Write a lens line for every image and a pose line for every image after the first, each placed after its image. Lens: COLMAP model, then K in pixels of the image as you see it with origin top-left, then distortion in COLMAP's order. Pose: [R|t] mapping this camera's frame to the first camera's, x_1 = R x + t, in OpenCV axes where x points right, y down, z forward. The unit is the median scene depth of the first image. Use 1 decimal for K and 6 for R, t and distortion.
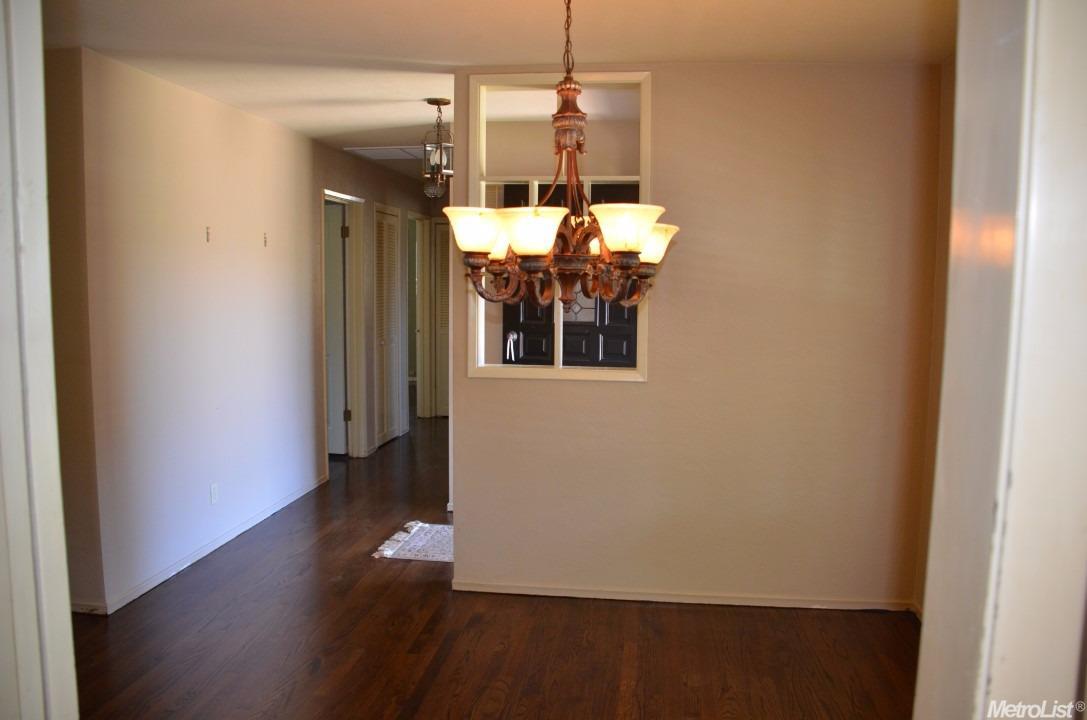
lens RADIAL K [[838.9, 0, 543.1], [0, 838.9, 362.4], [0, 0, 1]] dist [-0.155286, 0.101120]
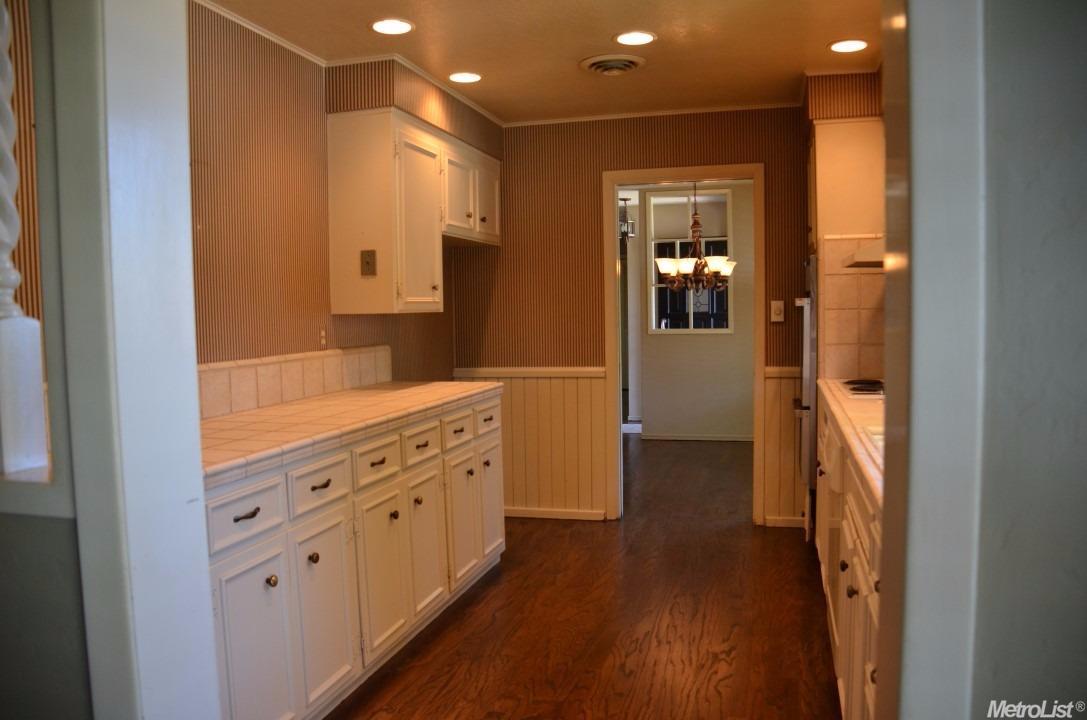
lens RADIAL K [[838.9, 0, 545.5], [0, 838.9, 362.9], [0, 0, 1]] dist [-0.155286, 0.101120]
pose [[0.990496, -0.017072, -0.136481, -0.073036], [0.012095, 0.999234, -0.037220, 0.201091], [0.137011, 0.035215, 0.989943, -1.372273]]
